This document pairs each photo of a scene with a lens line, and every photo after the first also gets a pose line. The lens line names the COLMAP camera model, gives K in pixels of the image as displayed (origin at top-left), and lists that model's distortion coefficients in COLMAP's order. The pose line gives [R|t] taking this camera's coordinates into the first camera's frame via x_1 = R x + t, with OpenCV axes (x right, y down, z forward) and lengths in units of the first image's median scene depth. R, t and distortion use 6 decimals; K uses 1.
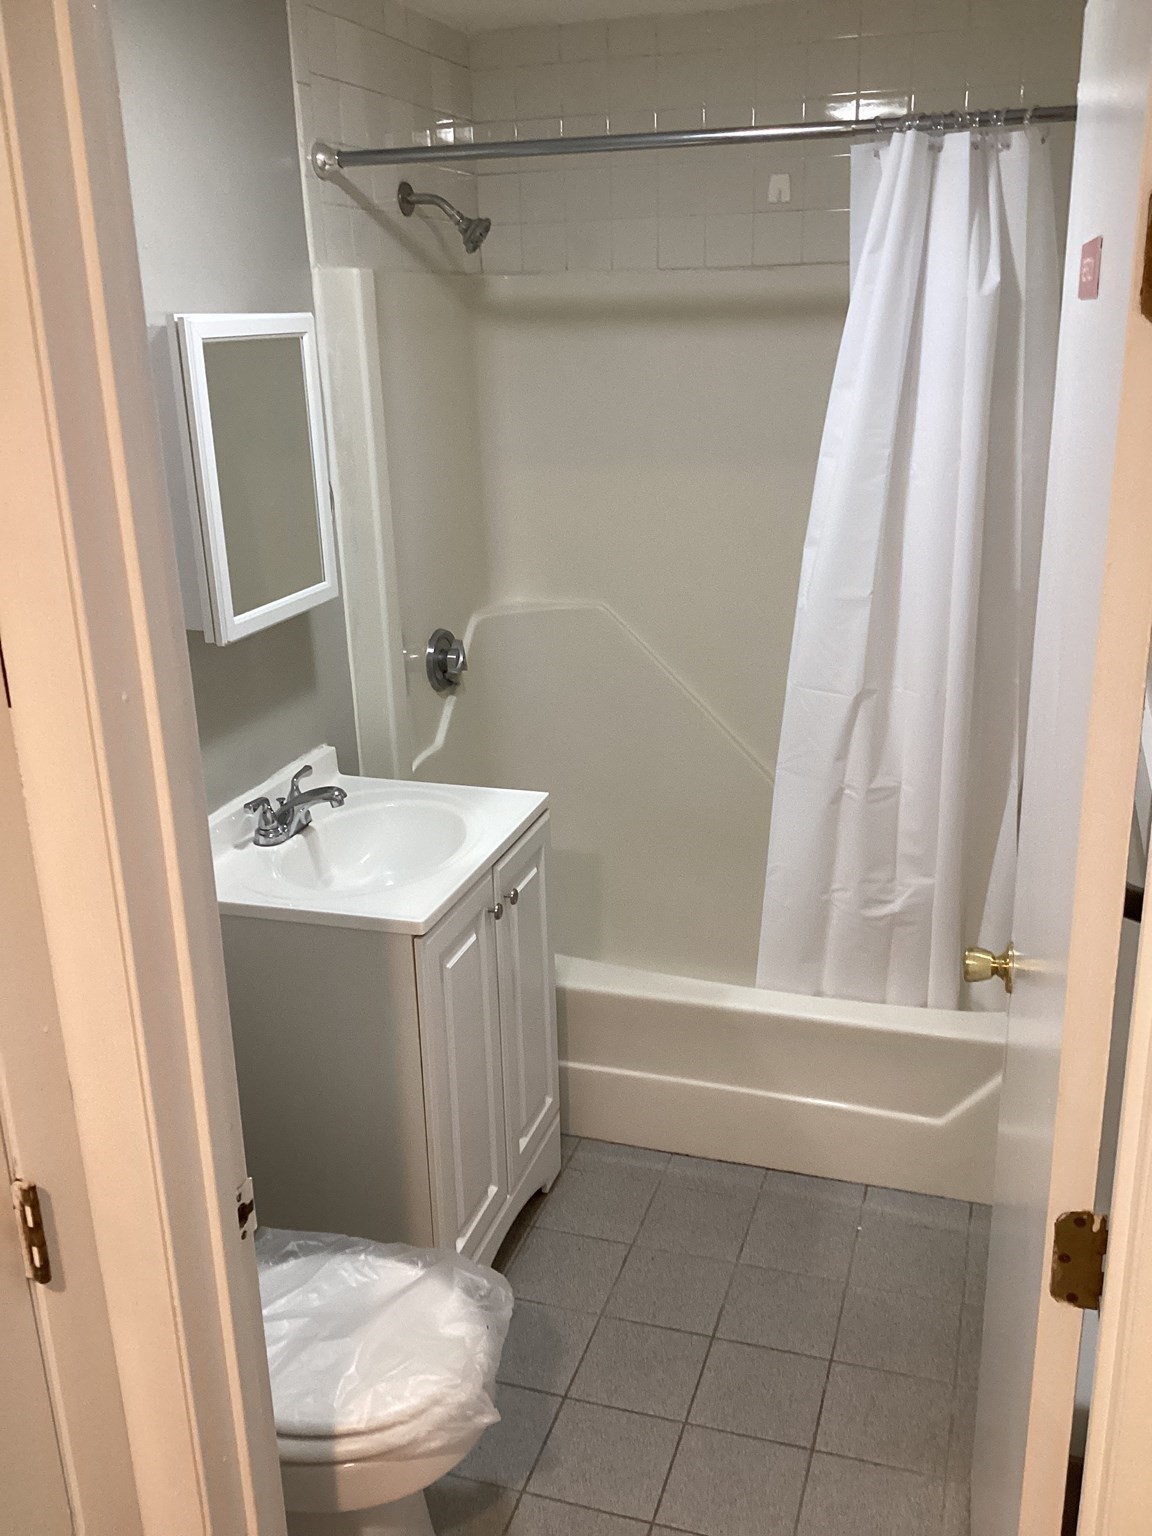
lens RADIAL K [[1386.5, 0, 576.0], [0, 1386.5, 768.0], [0, 0, 1]] dist [0.132305, -0.267646]
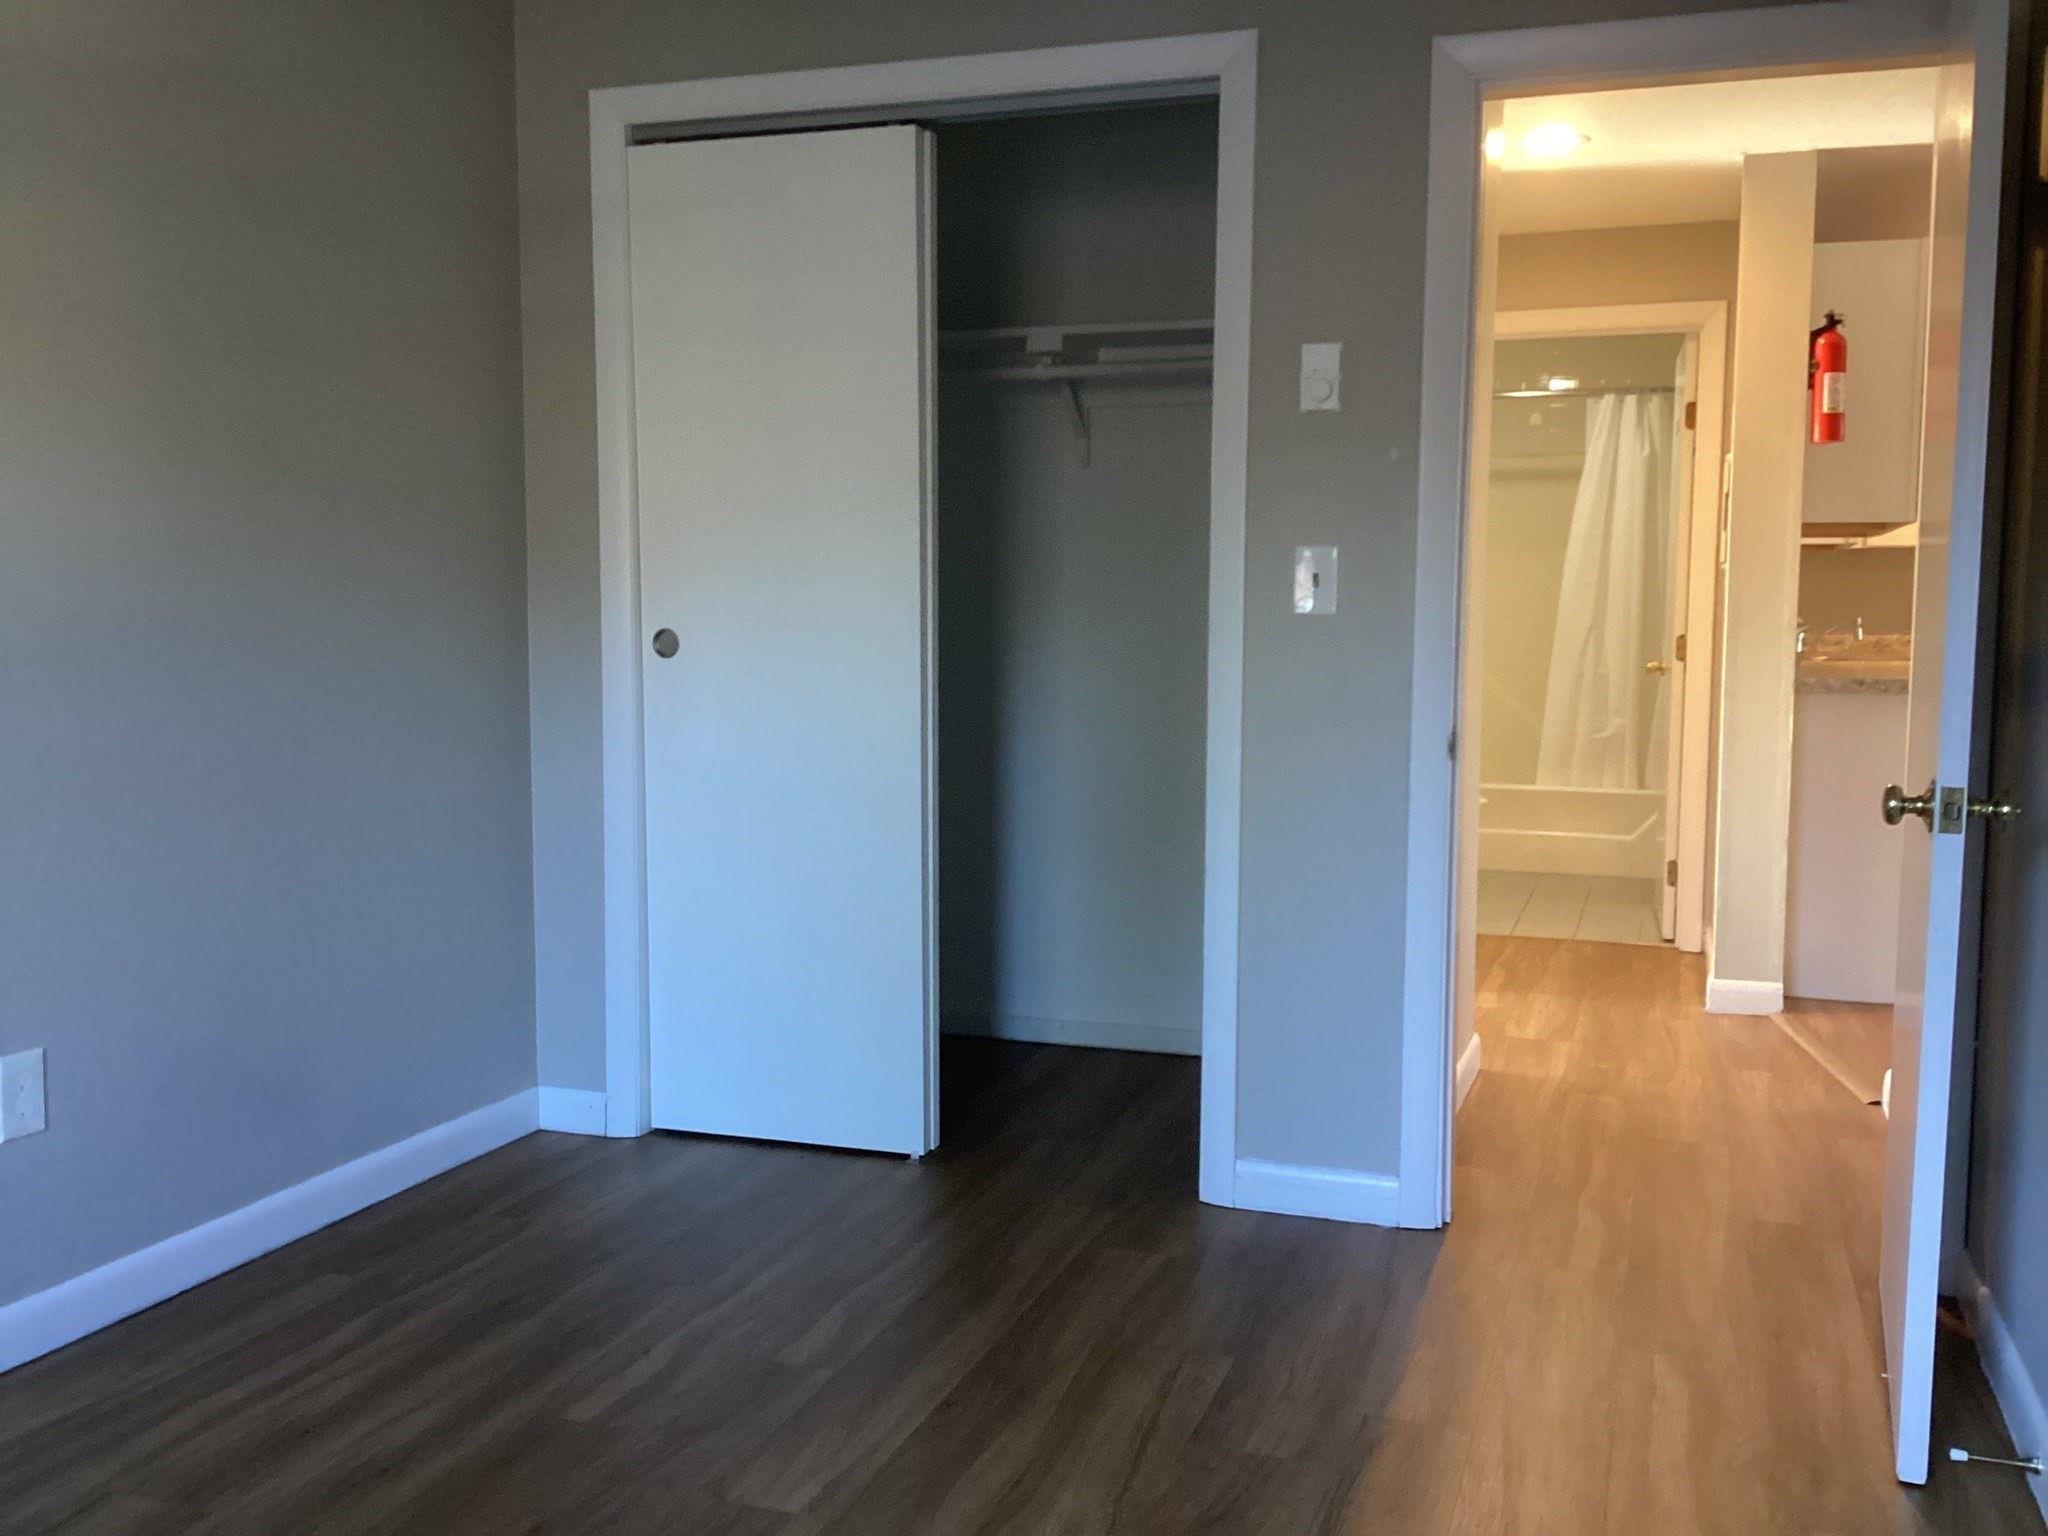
lens RADIAL K [[1848.6, 0, 1024.0], [0, 1848.6, 768.0], [0, 0, 1]] dist [0.132305, -0.267646]
pose [[0.998973, 0.036366, -0.027009, -0.605277], [-0.041462, 0.974207, -0.221815, 0.854718], [0.018246, 0.222707, 0.974715, -1.851113]]
